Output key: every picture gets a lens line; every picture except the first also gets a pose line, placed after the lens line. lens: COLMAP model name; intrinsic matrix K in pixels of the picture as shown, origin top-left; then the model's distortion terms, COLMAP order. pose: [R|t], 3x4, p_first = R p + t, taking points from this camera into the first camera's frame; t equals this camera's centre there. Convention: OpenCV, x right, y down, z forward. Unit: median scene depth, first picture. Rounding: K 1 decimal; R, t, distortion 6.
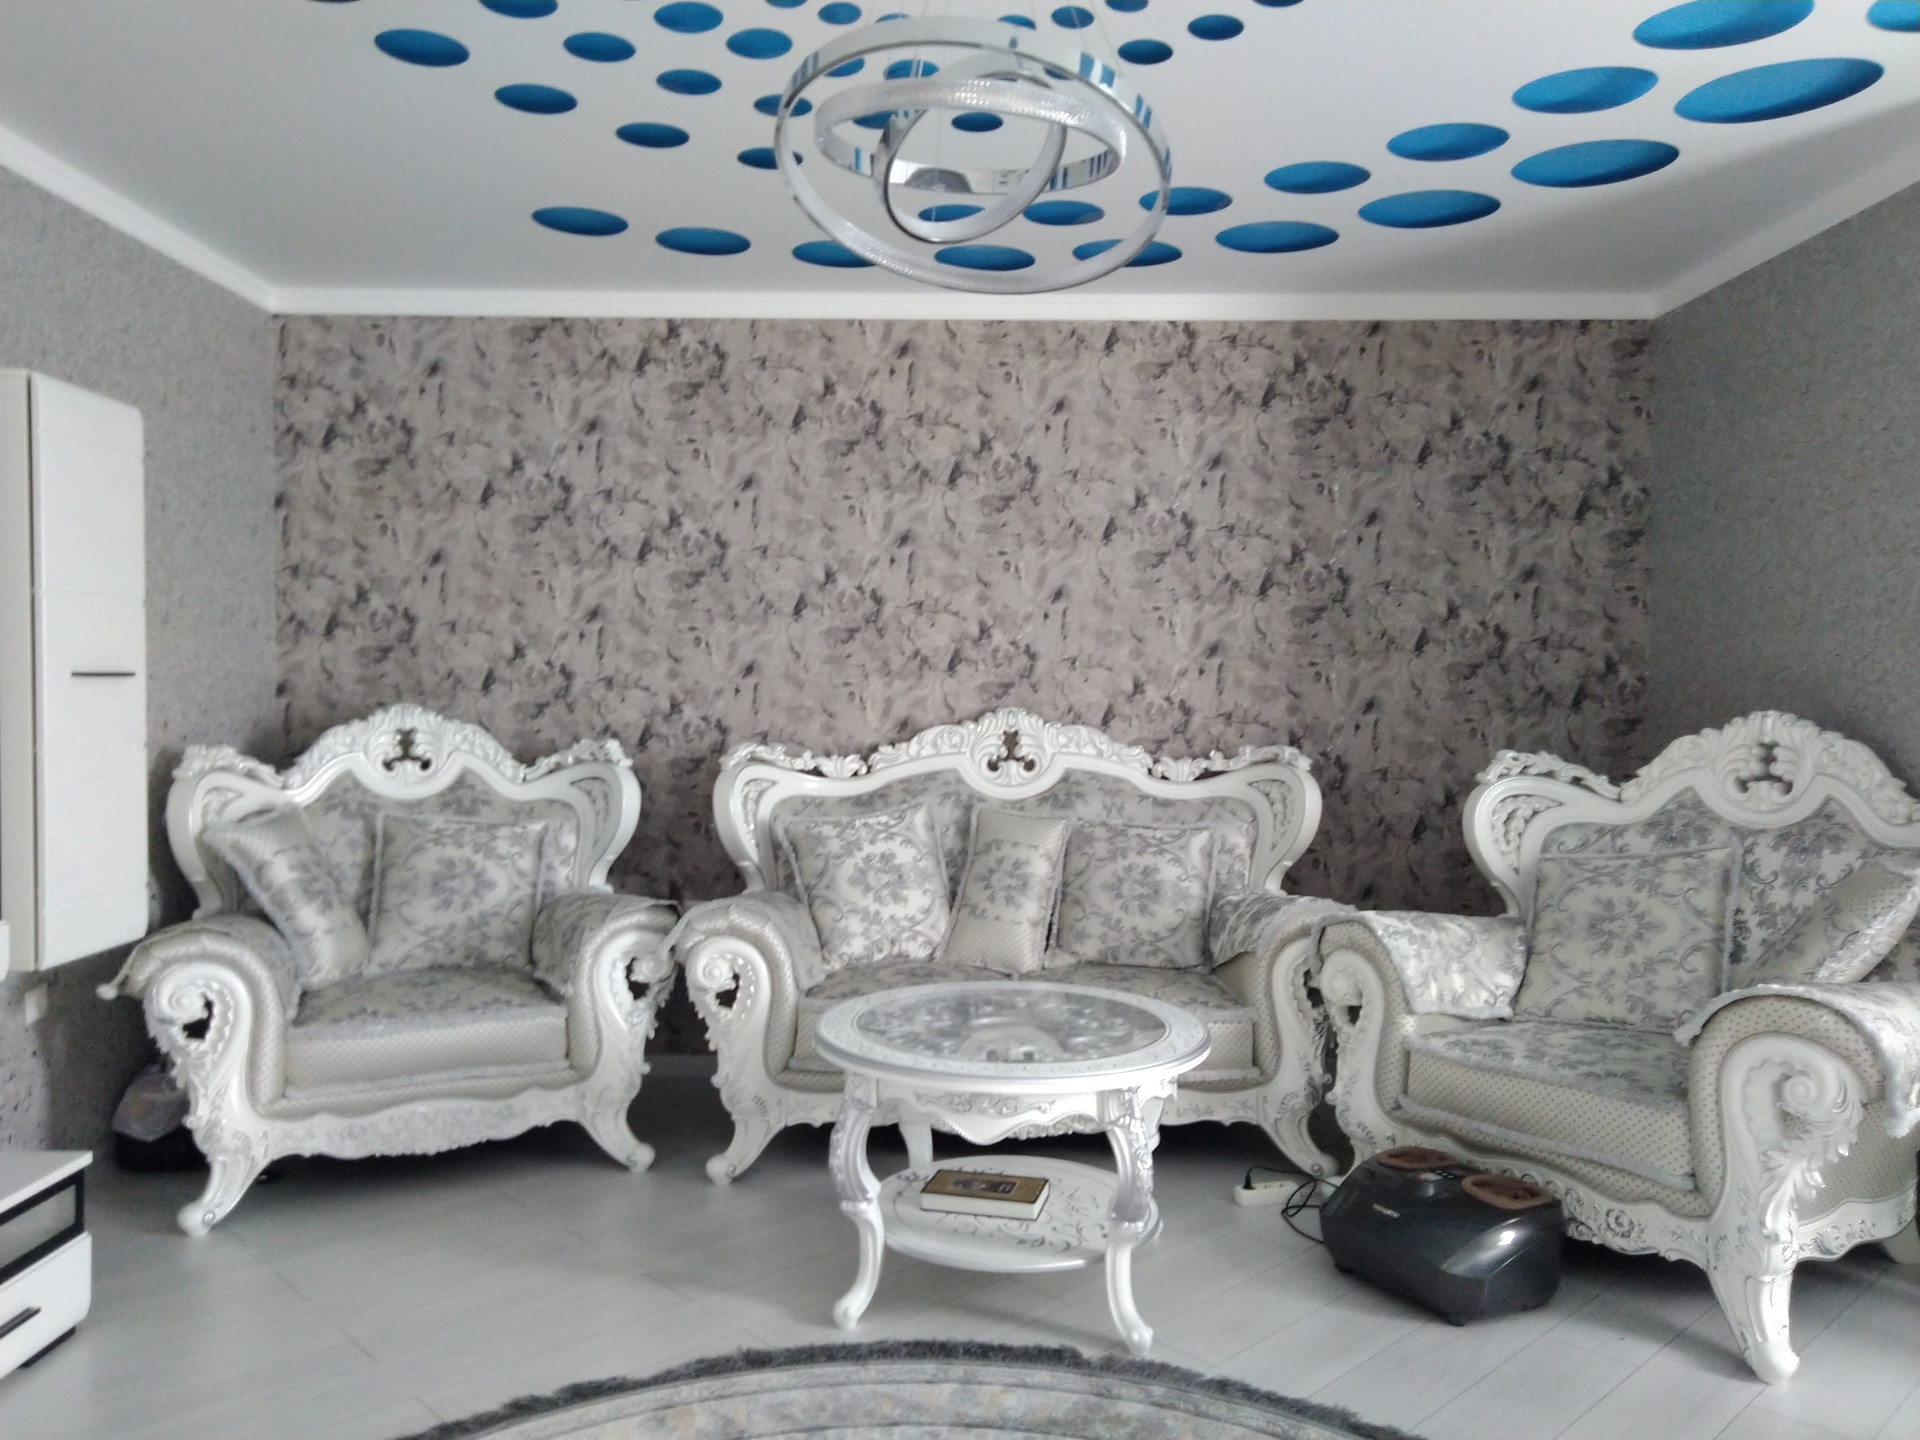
lens RADIAL K [[1398.3, 0, 968.6], [0, 1398.3, 736.6], [0, 0, 1]] dist [0.015549, -0.000008]
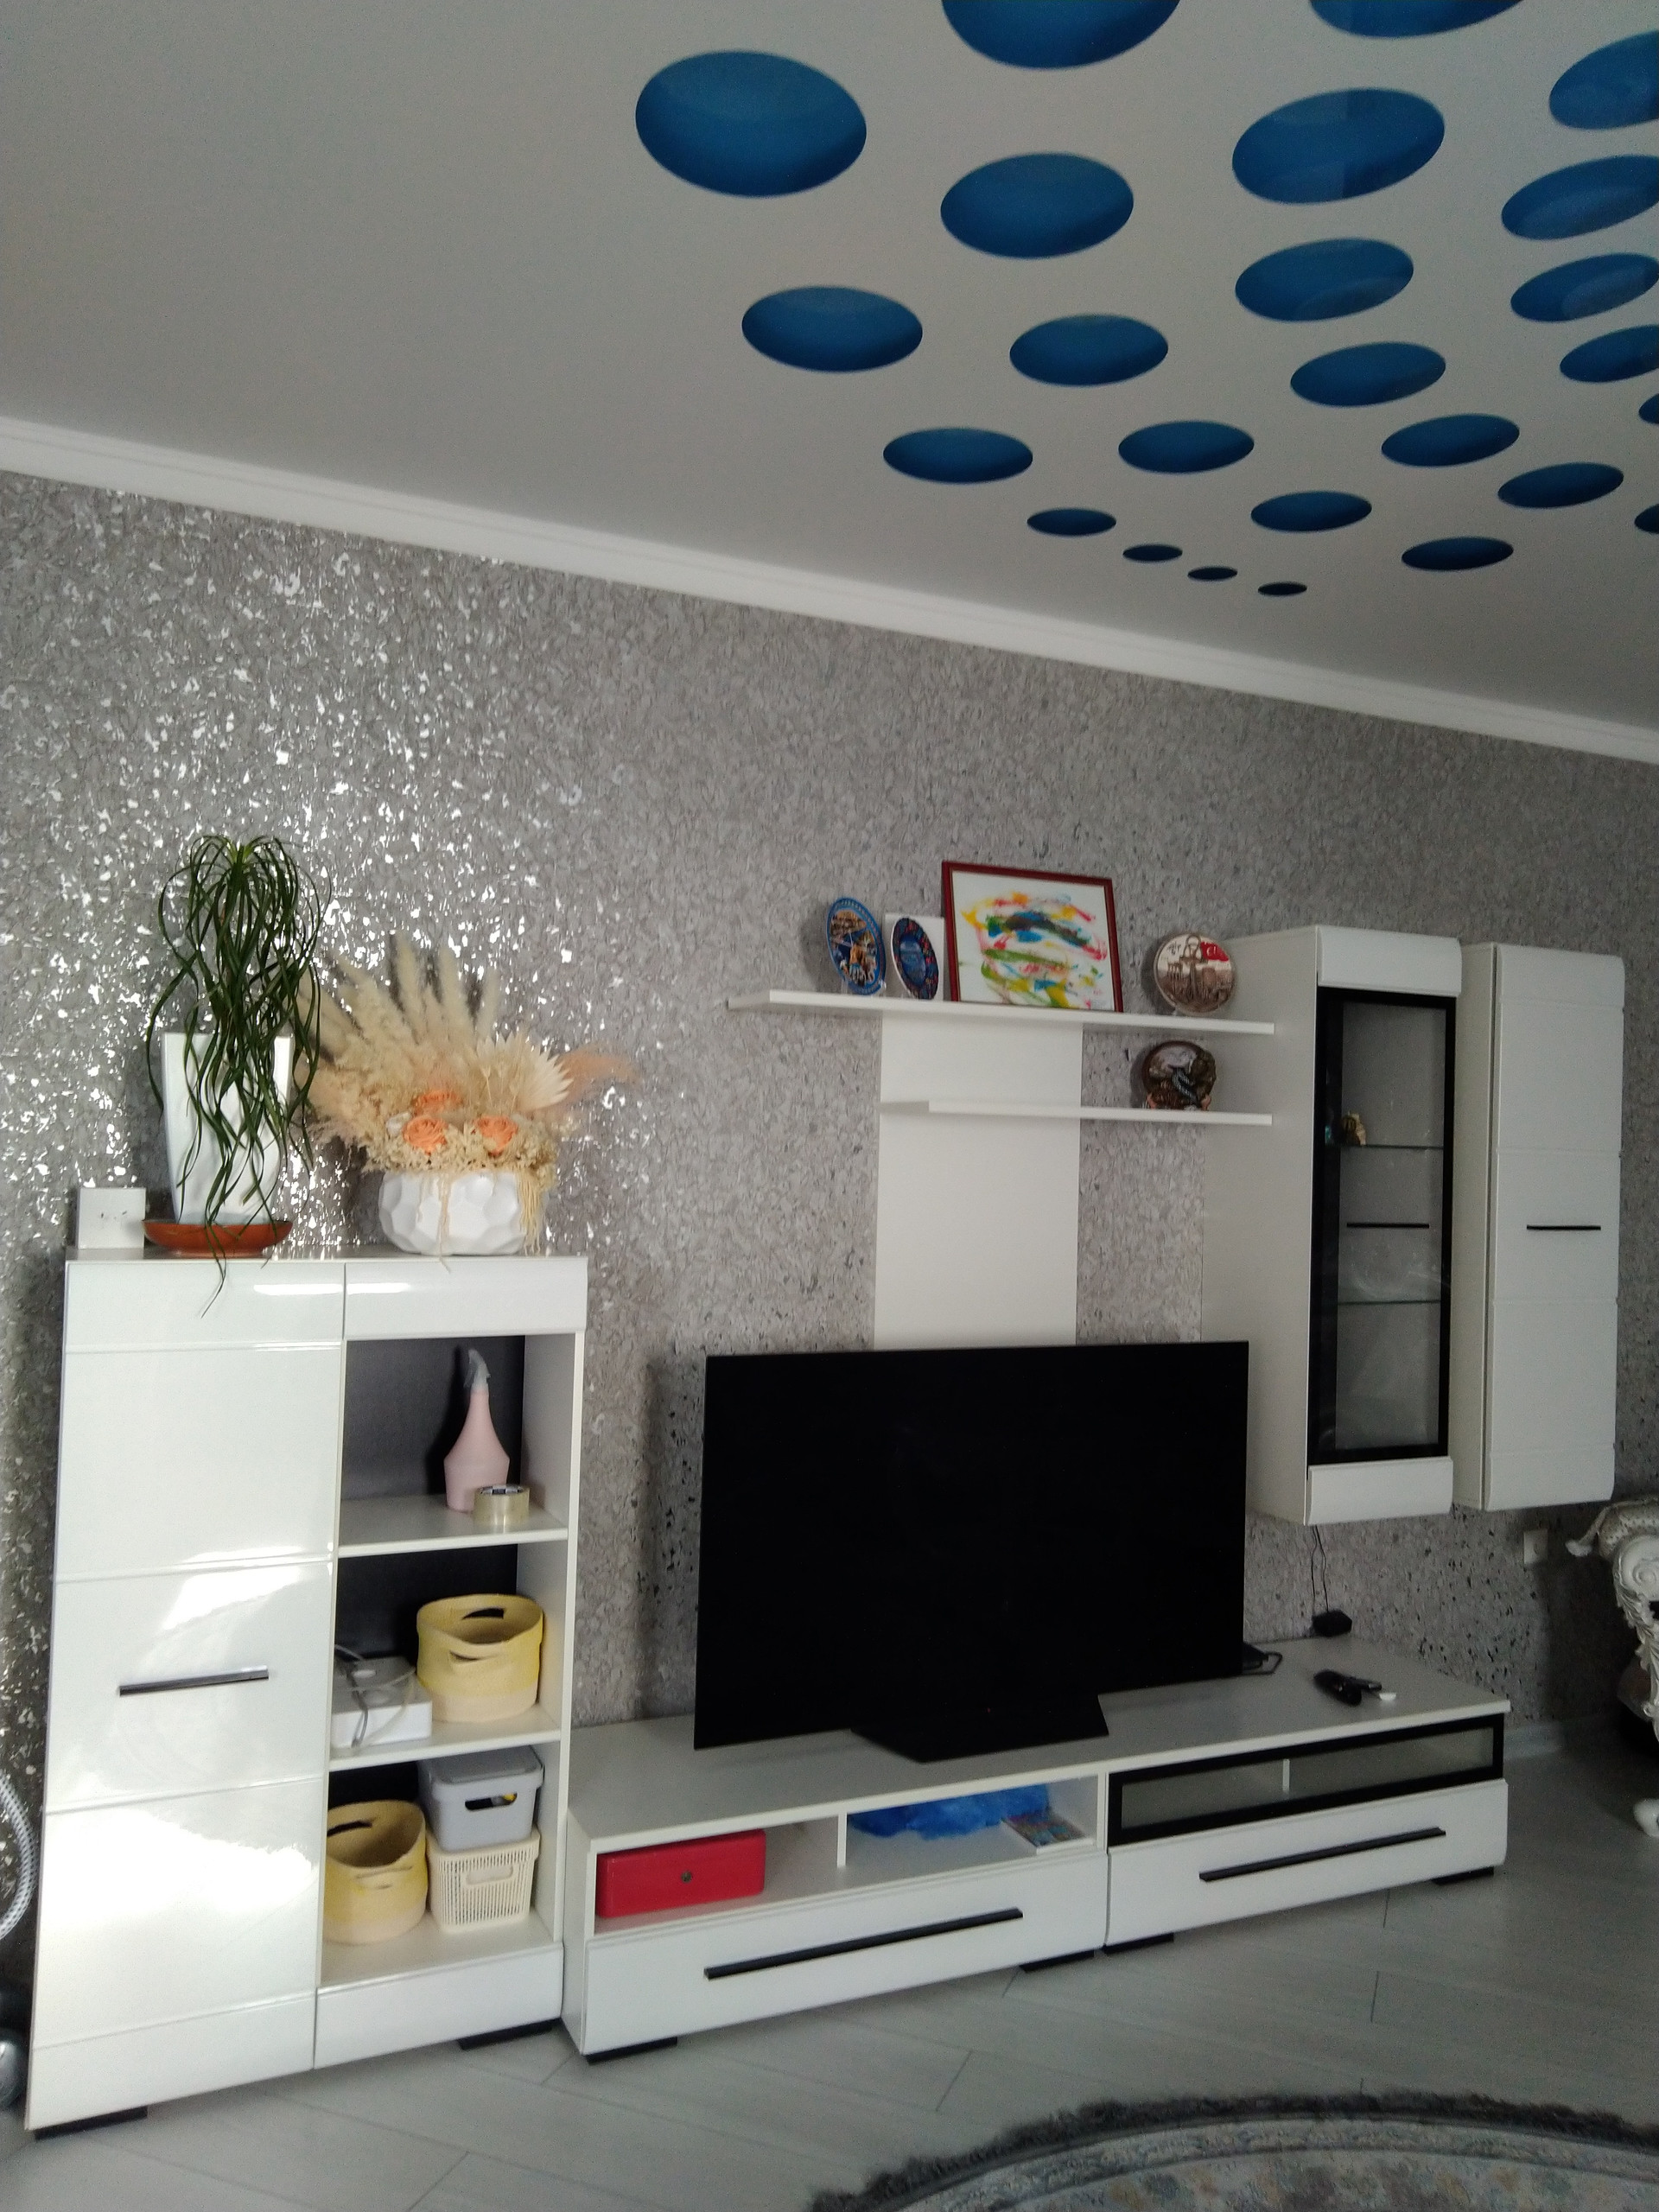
lens RADIAL K [[1610.9, 0, 841.7], [0, 1610.9, 1153.7], [0, 0, 1]] dist [0.015549, -0.000008]
pose [[0.404224, -0.007367, -0.914630, 0.213955], [-0.053936, 0.998035, -0.031876, -0.029985], [0.913068, 0.062216, 0.403033, 0.056475]]
